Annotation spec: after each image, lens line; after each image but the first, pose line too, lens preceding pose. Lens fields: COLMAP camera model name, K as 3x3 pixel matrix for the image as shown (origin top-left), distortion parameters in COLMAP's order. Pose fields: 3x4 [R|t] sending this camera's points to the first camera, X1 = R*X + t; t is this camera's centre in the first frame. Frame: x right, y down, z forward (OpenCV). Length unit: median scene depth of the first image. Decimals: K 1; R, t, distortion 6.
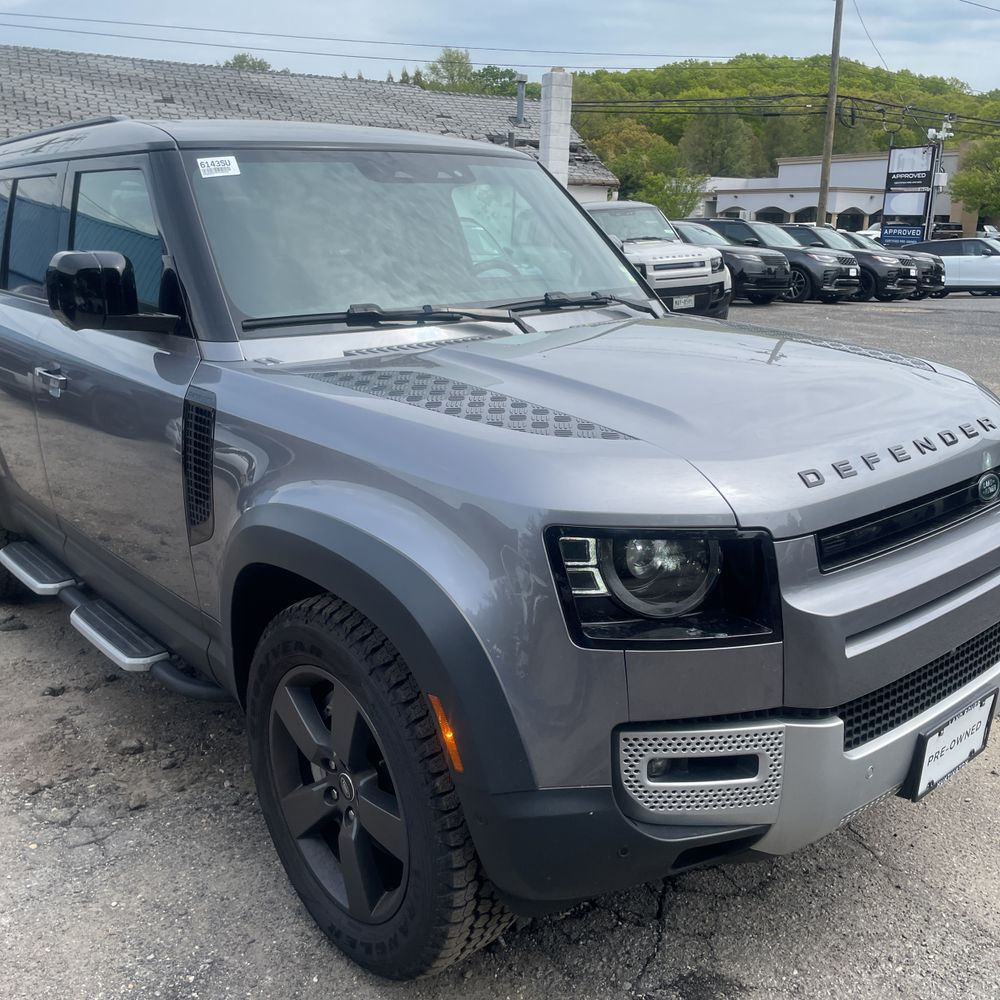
lens RADIAL K [[1033.4, 0, 499.7], [0, 1033.4, 487.5], [0, 0, 1]] dist [0.093862, -0.128637]
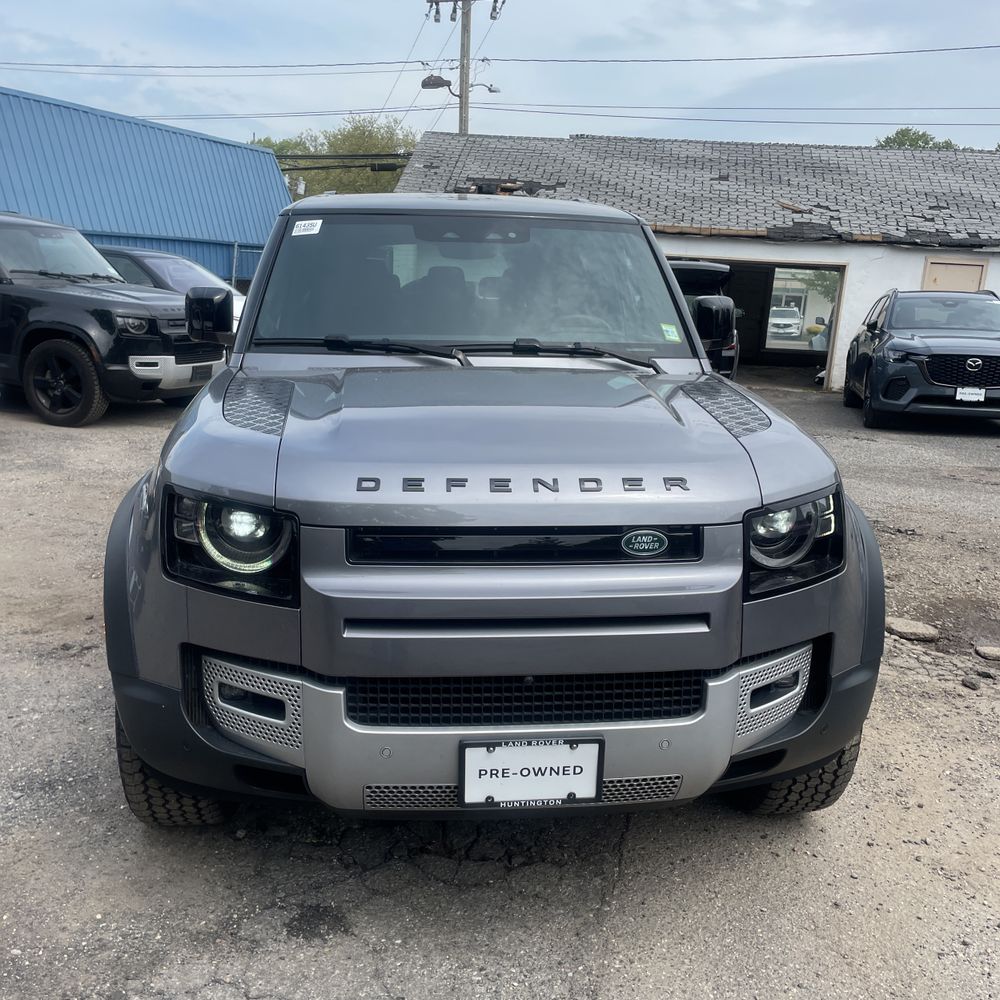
lens RADIAL K [[1015.9, 0, 481.1], [0, 1015.9, 503.2], [0, 0, 1]] dist [0.126268, -0.186202]
pose [[0.810831, 0.155205, -0.564327, 0.647106], [-0.182486, 0.983174, 0.008202, -0.012866], [0.556105, 0.096331, 0.825511, 0.075931]]
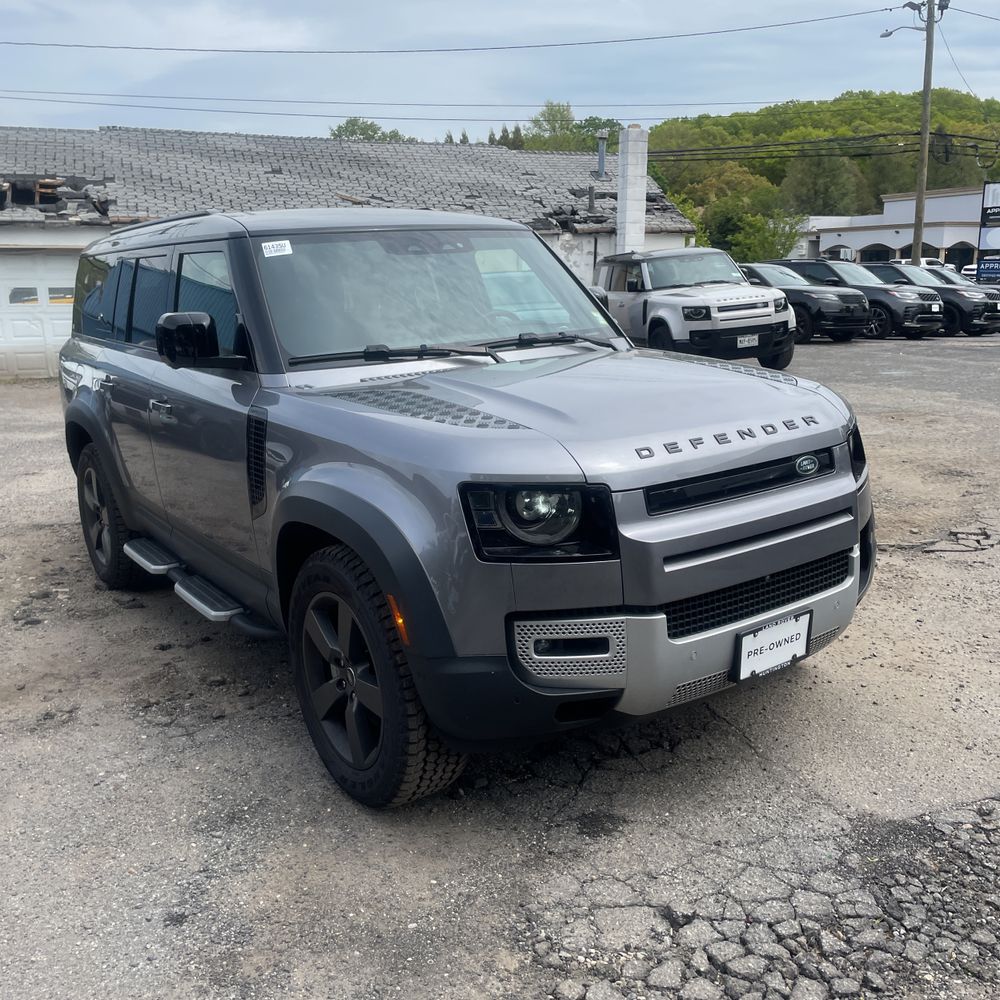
lens RADIAL K [[1040.7, 0, 500.0], [0, 1040.7, 500.0], [0, 0, 1]] dist [0.100596, -0.136338]
pose [[0.994287, -0.008350, -0.106410, 0.154147], [0.004847, 0.999439, -0.033130, 0.065343], [0.106627, 0.032425, 0.993770, -0.304522]]
